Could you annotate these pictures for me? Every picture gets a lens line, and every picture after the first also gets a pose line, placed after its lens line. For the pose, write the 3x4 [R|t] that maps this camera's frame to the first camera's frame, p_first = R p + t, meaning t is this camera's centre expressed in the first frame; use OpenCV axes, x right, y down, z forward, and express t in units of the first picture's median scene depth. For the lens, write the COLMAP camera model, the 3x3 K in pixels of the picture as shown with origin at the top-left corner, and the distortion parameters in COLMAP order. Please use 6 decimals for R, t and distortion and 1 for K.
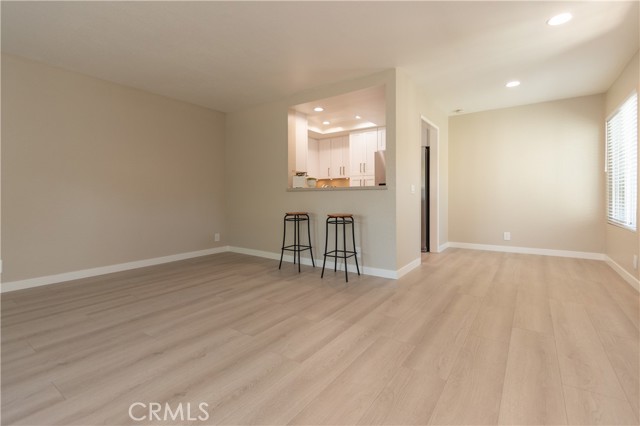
lens RADIAL K [[295.4, 0, 312.6], [0, 295.4, 205.5], [0, 0, 1]] dist [0.000555, -0.000469]
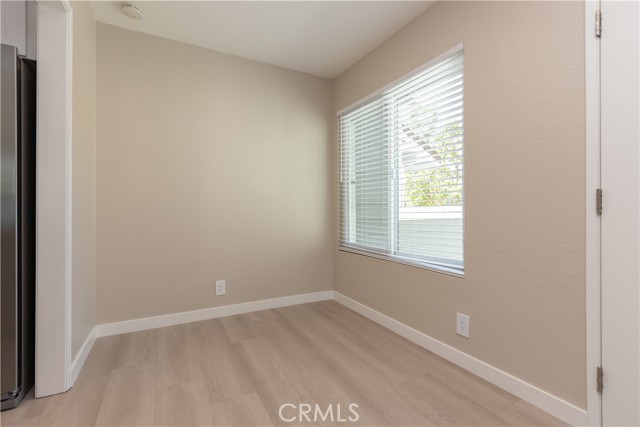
lens RADIAL K [[295.4, 0, 318.4], [0, 295.4, 211.6], [0, 0, 1]] dist [0.000555, -0.000469]
pose [[0.444516, 0.002011, 0.895769, 0.256364], [0.030768, 0.999373, -0.017512, -0.024617], [-0.895242, 0.035345, 0.444175, 0.615709]]
